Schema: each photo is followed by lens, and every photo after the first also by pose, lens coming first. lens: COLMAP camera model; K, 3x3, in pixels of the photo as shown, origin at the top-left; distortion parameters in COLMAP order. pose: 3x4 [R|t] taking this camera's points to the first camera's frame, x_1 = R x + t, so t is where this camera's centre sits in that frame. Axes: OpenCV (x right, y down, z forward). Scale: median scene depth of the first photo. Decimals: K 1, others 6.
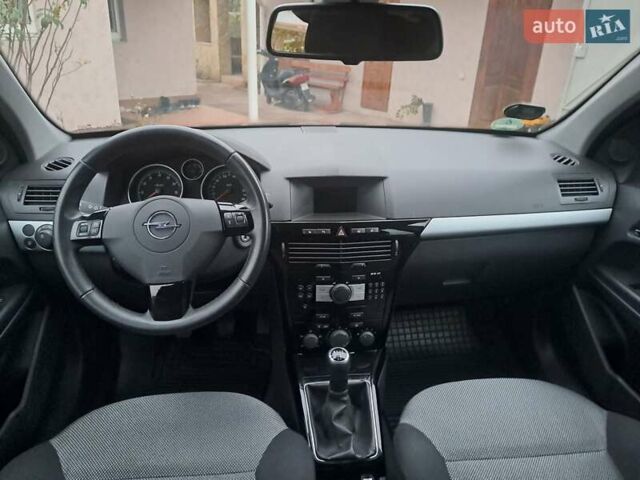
lens RADIAL K [[455.8, 0, 319.5], [0, 455.8, 242.1], [0, 0, 1]] dist [0.034222, -0.027392]
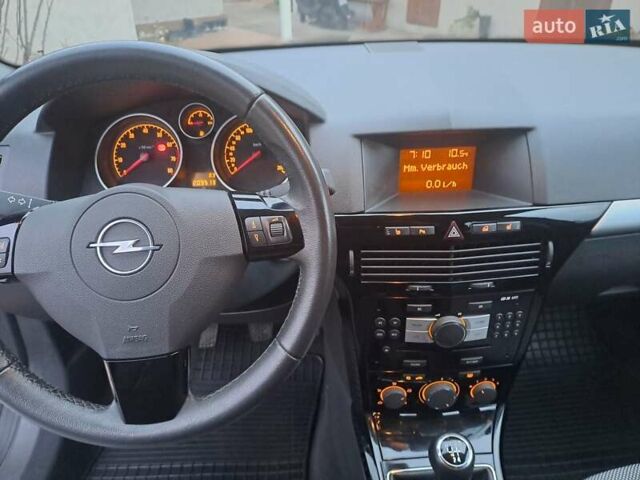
lens RADIAL K [[455.8, 0, 329.0], [0, 455.8, 230.8], [0, 0, 1]] dist [0.034222, -0.027392]
pose [[0.998172, -0.010128, -0.059578, -0.071439], [0.017797, 0.991403, 0.129628, -0.096225], [0.057753, -0.130452, 0.989771, 0.418071]]
